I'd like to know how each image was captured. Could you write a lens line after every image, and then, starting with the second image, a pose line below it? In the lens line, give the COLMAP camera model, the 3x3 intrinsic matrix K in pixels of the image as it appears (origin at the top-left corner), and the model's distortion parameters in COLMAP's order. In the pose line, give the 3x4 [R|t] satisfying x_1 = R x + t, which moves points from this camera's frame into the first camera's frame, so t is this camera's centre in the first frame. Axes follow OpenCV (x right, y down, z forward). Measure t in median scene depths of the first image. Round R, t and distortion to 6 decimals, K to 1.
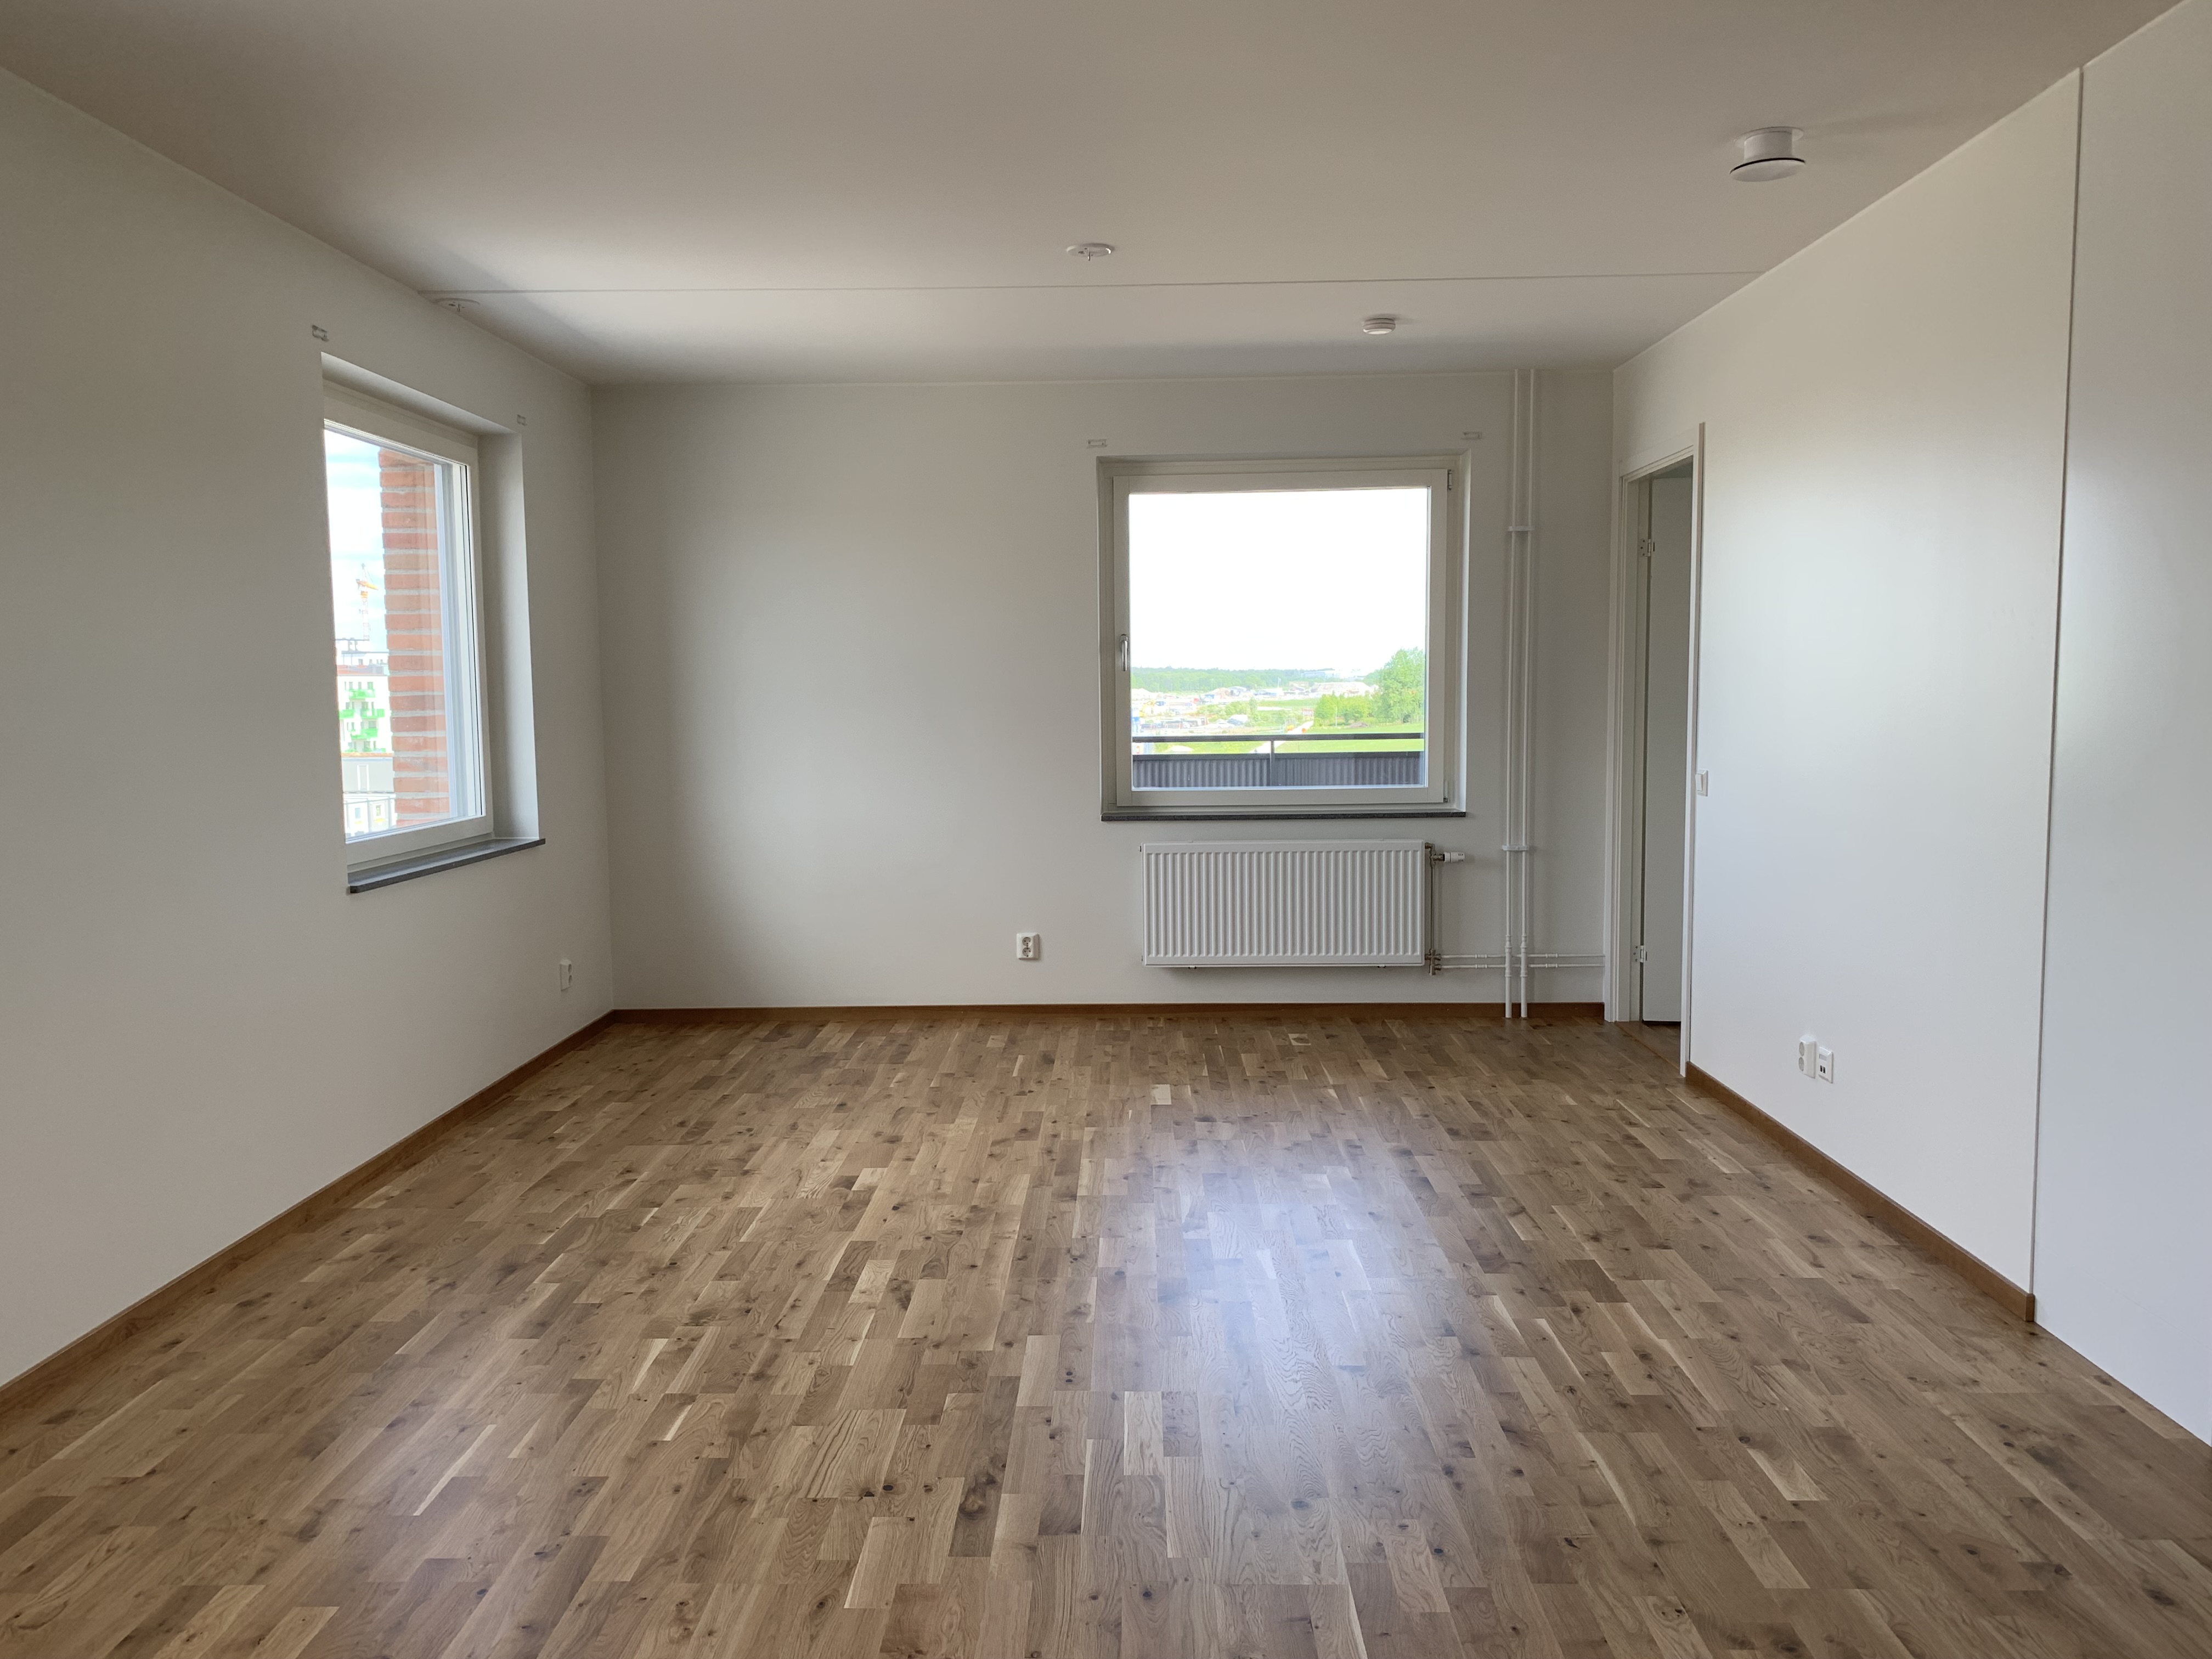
lens RADIAL K [[1679.2, 0, 1100.8], [0, 1679.2, 839.1], [0, 0, 1]] dist [0.070499, -0.092670]
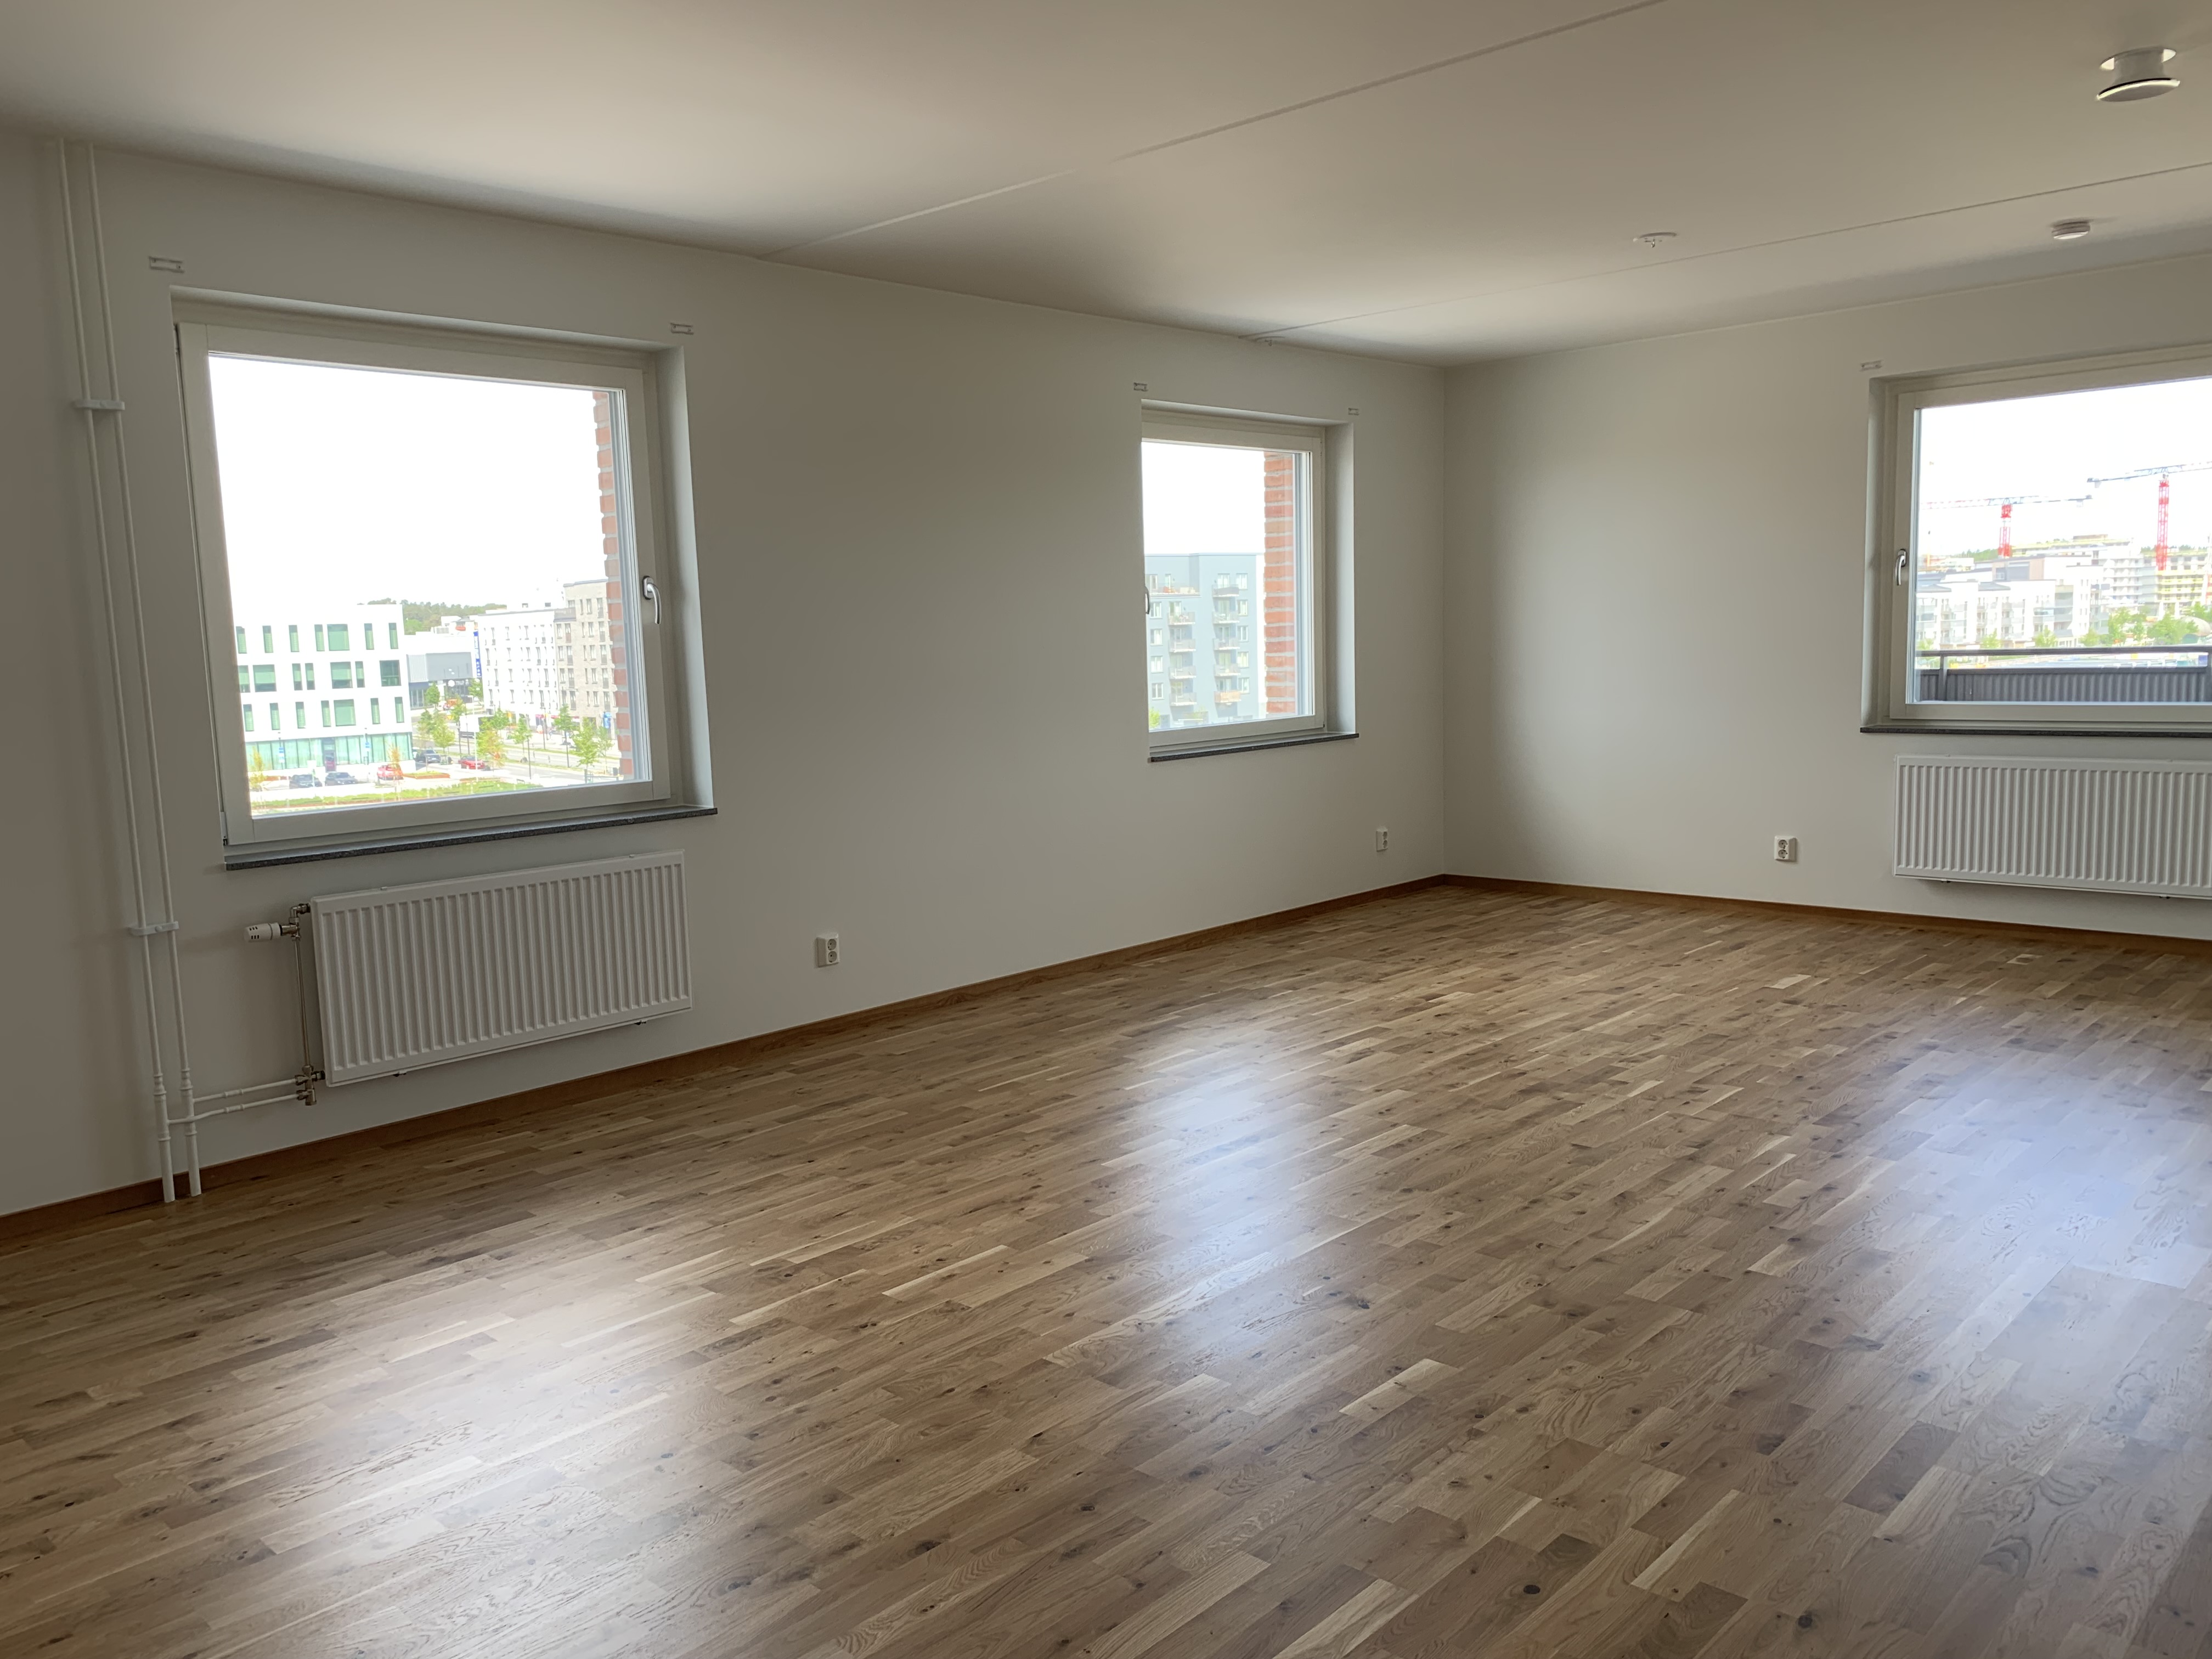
lens RADIAL K [[1680.3, 0, 1096.3], [0, 1680.3, 837.3], [0, 0, 1]] dist [0.063098, -0.051487]
pose [[0.745077, 0.069908, -0.663304, 0.409556], [-0.037109, 0.997296, 0.063425, 0.005189], [0.665945, -0.022642, 0.745657, -0.116934]]
